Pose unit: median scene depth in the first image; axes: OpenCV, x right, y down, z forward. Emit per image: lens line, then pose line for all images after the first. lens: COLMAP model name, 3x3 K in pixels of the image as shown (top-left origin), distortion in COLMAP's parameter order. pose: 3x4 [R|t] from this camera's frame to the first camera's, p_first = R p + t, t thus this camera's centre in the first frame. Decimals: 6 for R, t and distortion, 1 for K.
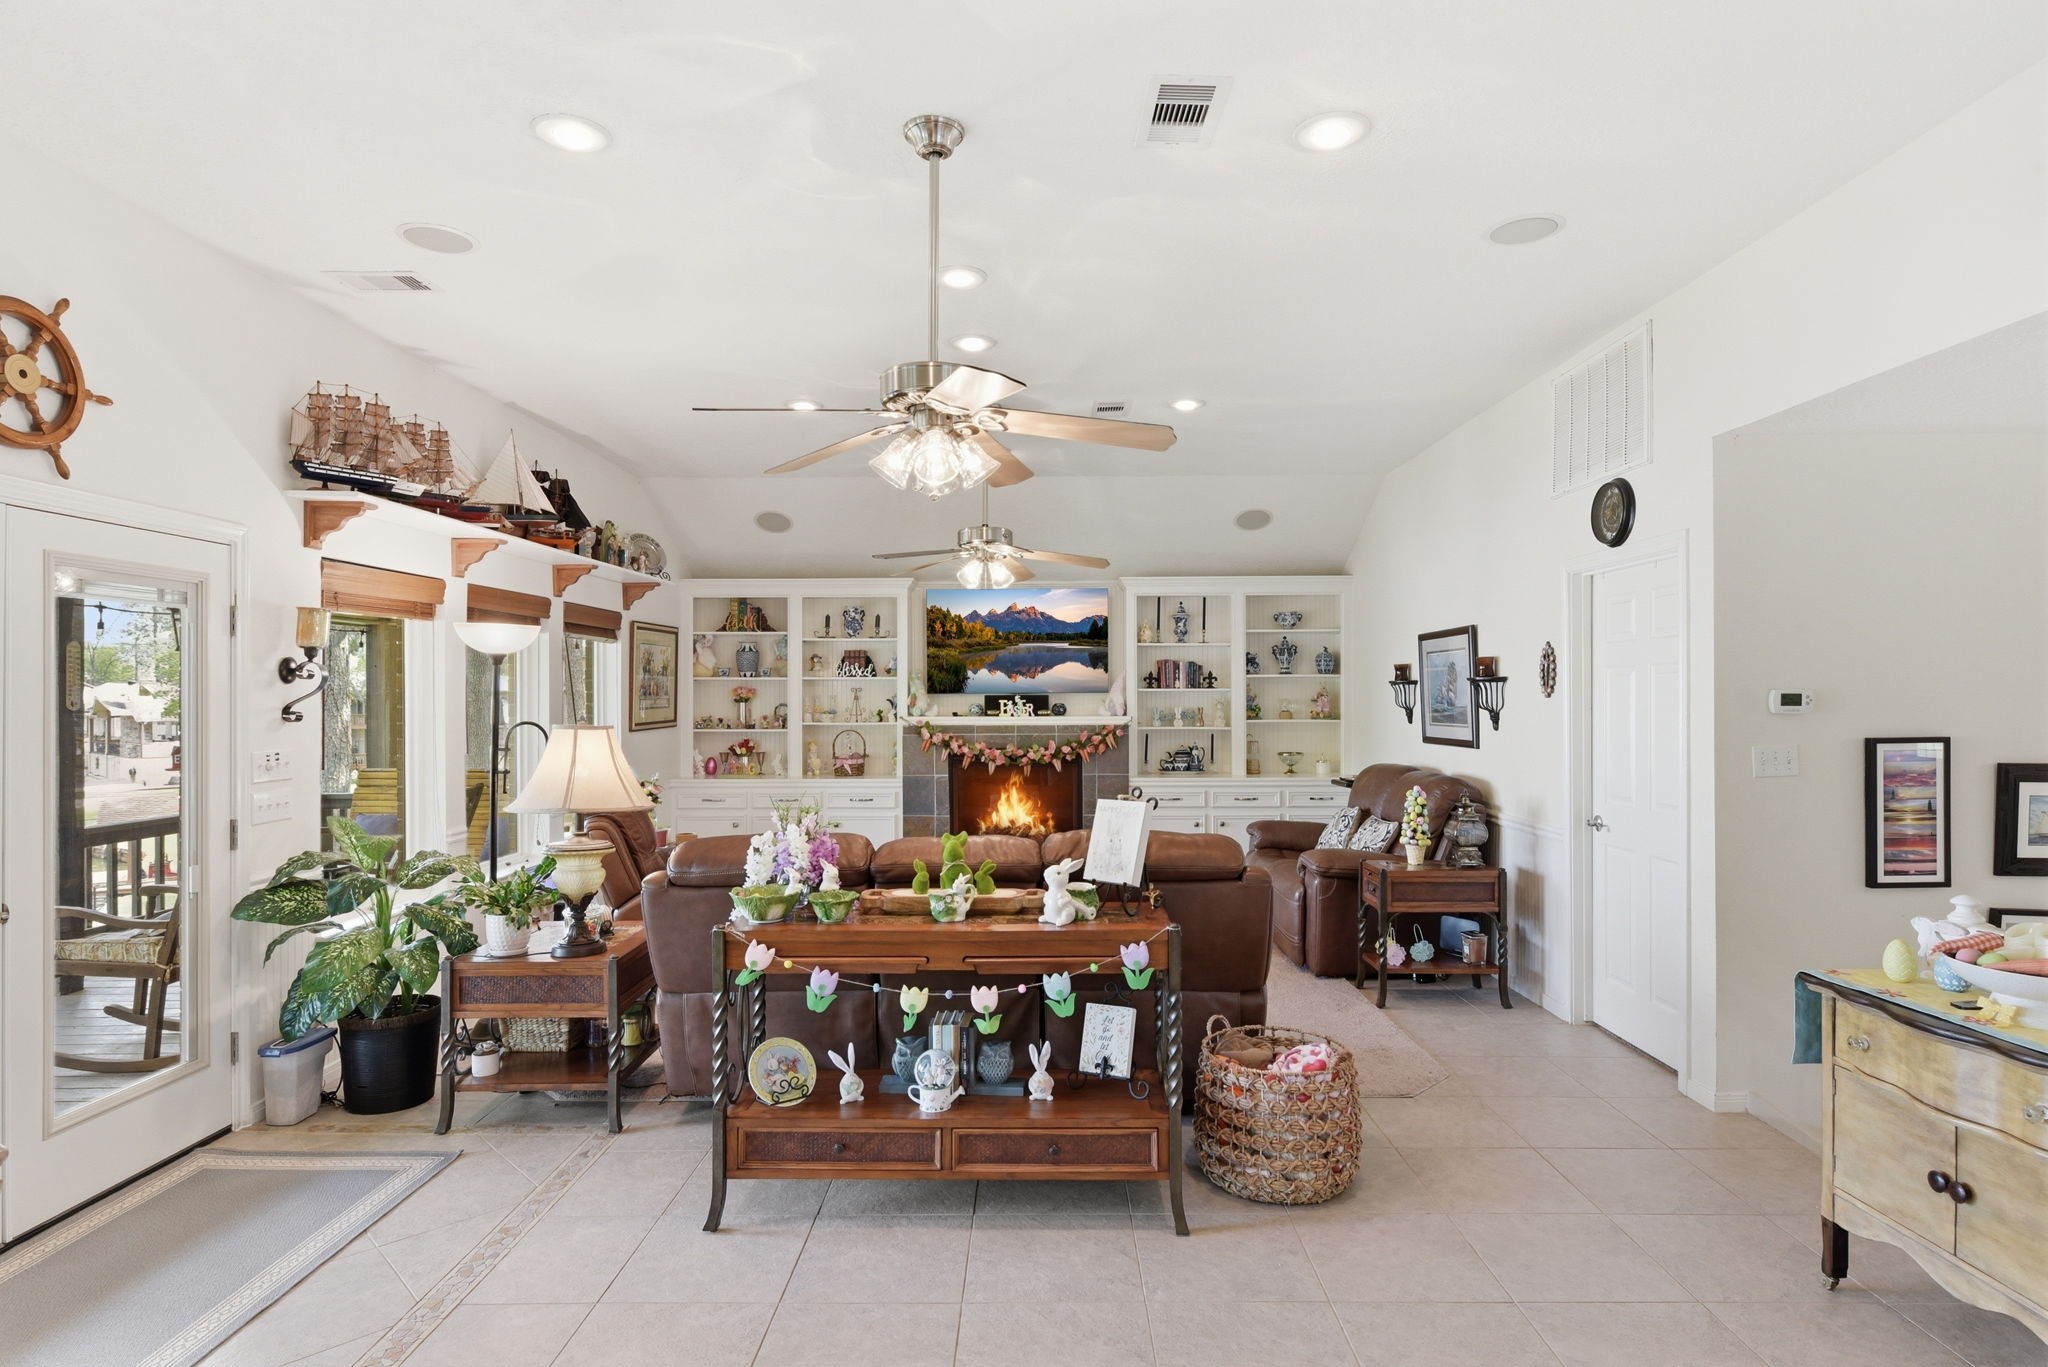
lens RADIAL K [[1090.7, 0, 1020.1], [0, 1090.7, 695.0], [0, 0, 1]] dist [0.002905, -0.001039]
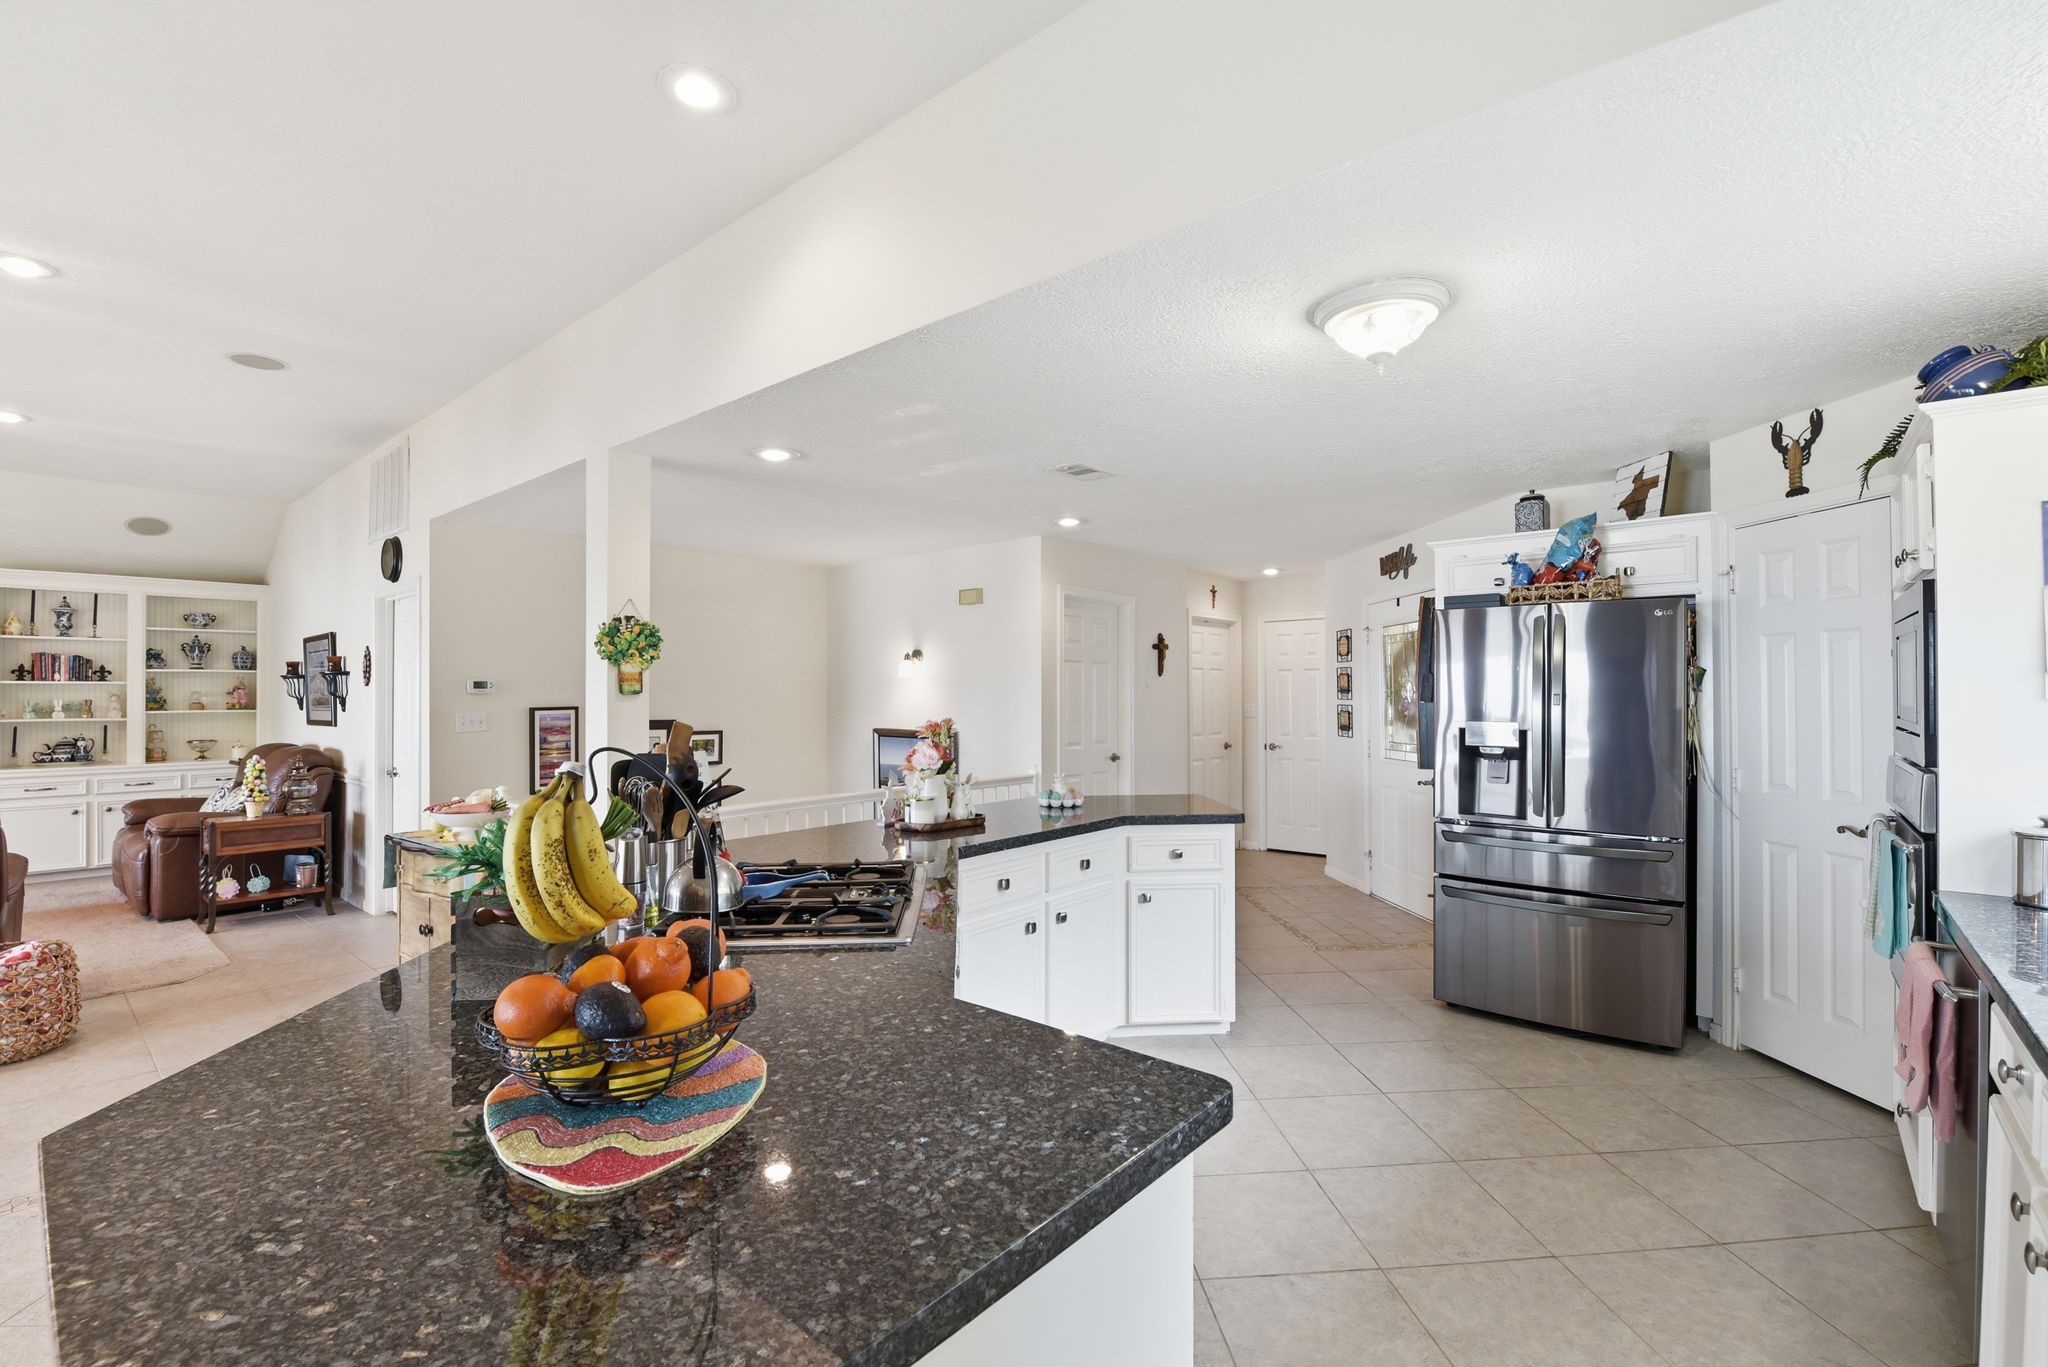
lens RADIAL K [[904.8, 0, 1035.6], [0, 904.8, 681.4], [0, 0, 1]] dist [-0.002743, -0.009269]
pose [[0.634894, 0.009999, 0.772535, 0.099729], [0.003433, 0.999870, -0.015764, 0.012758], [-0.772592, 0.012661, 0.634777, -0.283756]]
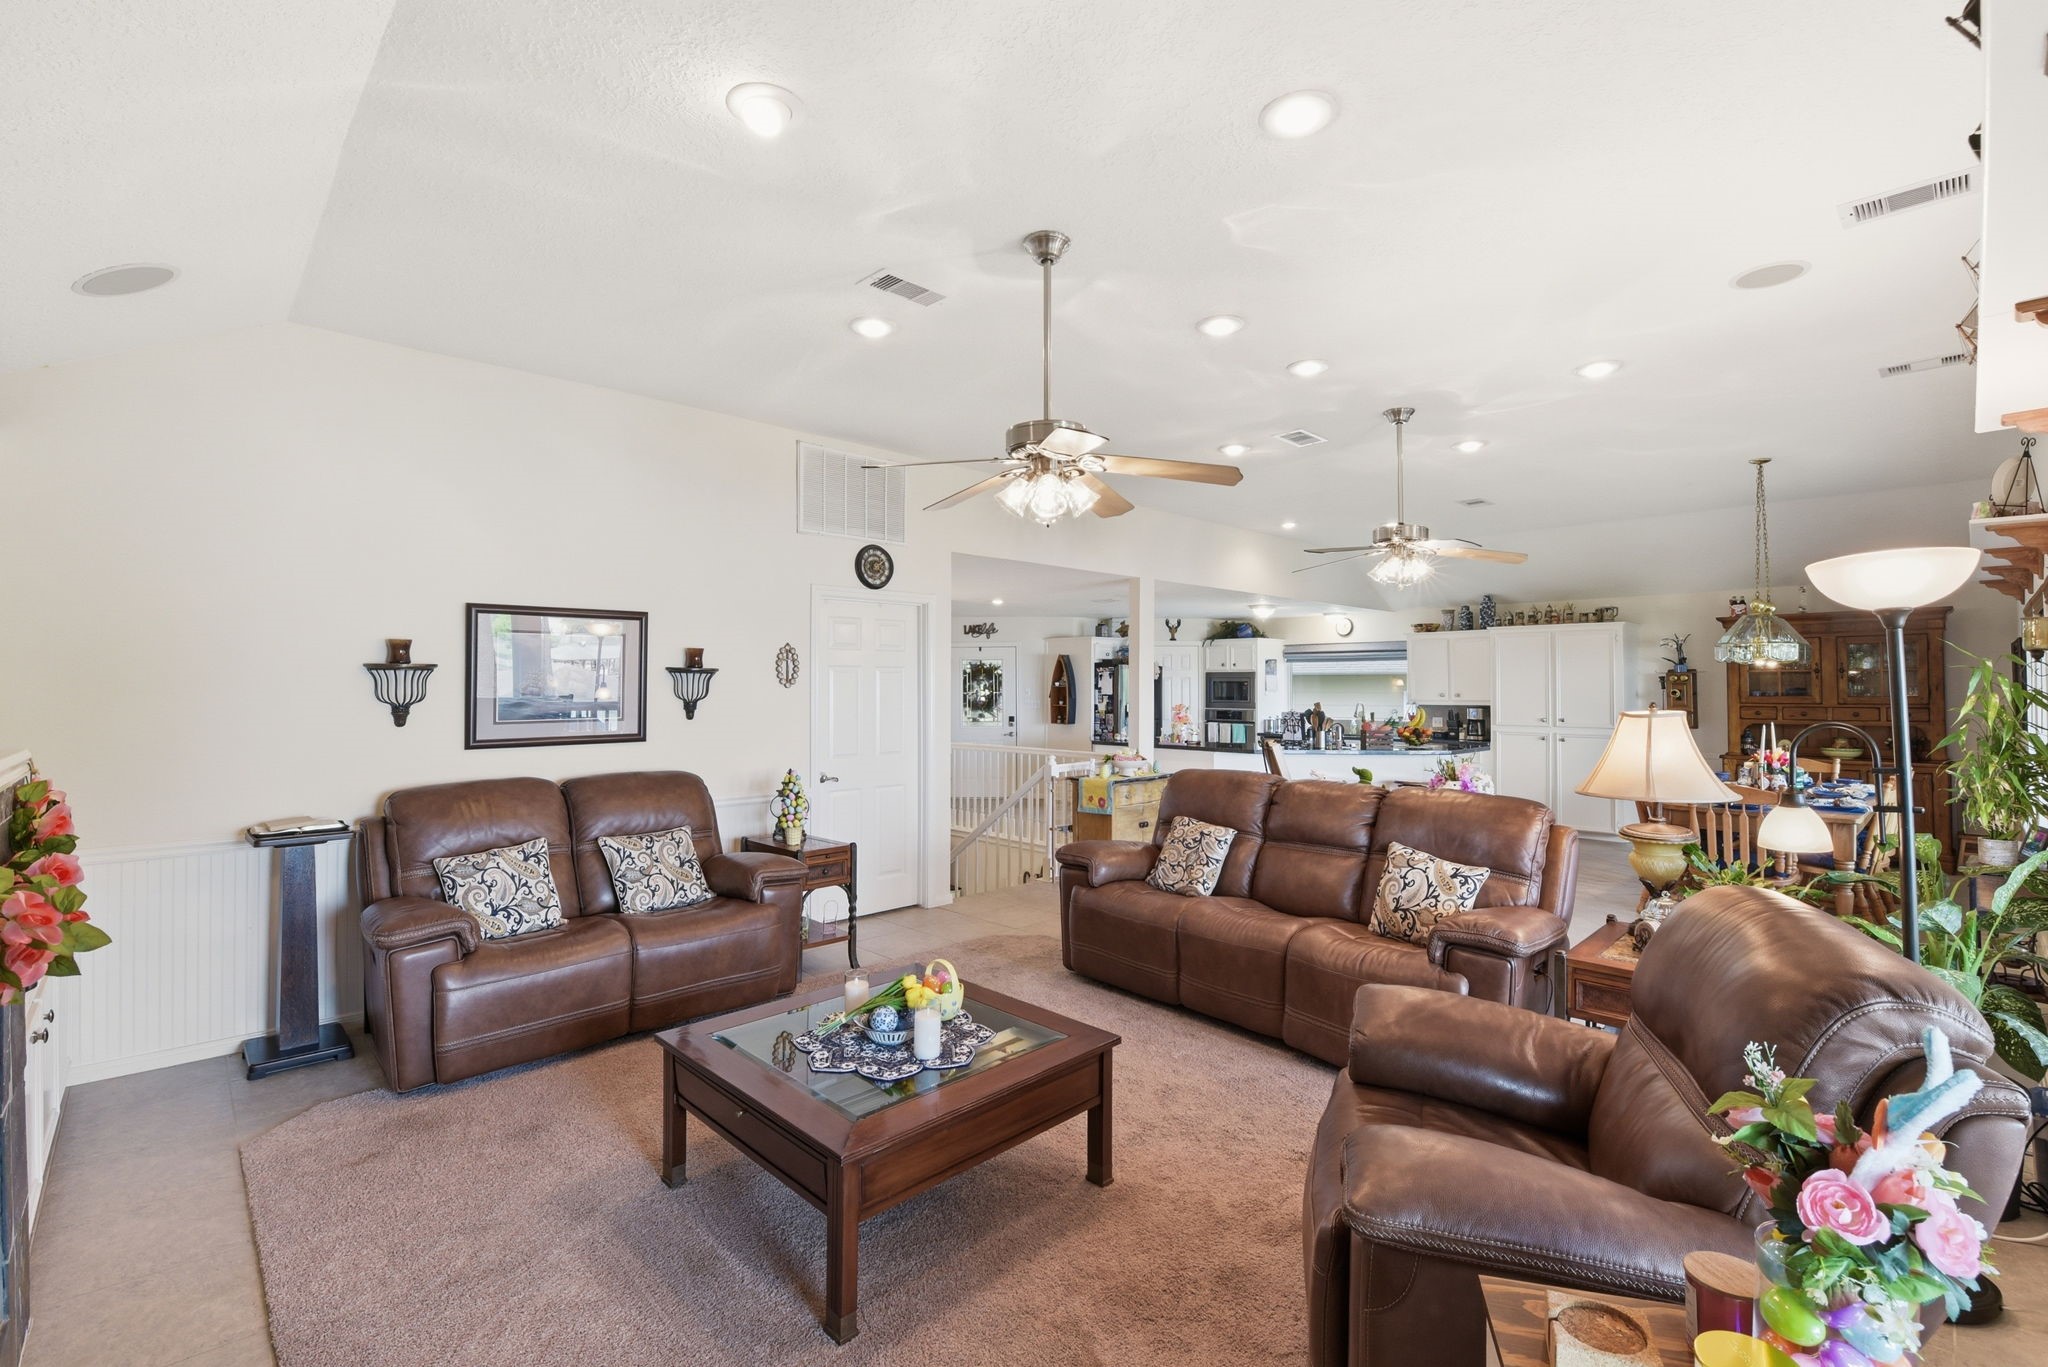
lens RADIAL K [[904.8, 0, 1035.6], [0, 904.8, 681.4], [0, 0, 1]] dist [-0.002743, -0.009269]
pose [[-0.710266, 0.009639, 0.703868, -0.328725], [0.004509, 0.999948, -0.009144, 0.004507], [-0.703919, -0.003321, -0.710272, 1.119512]]
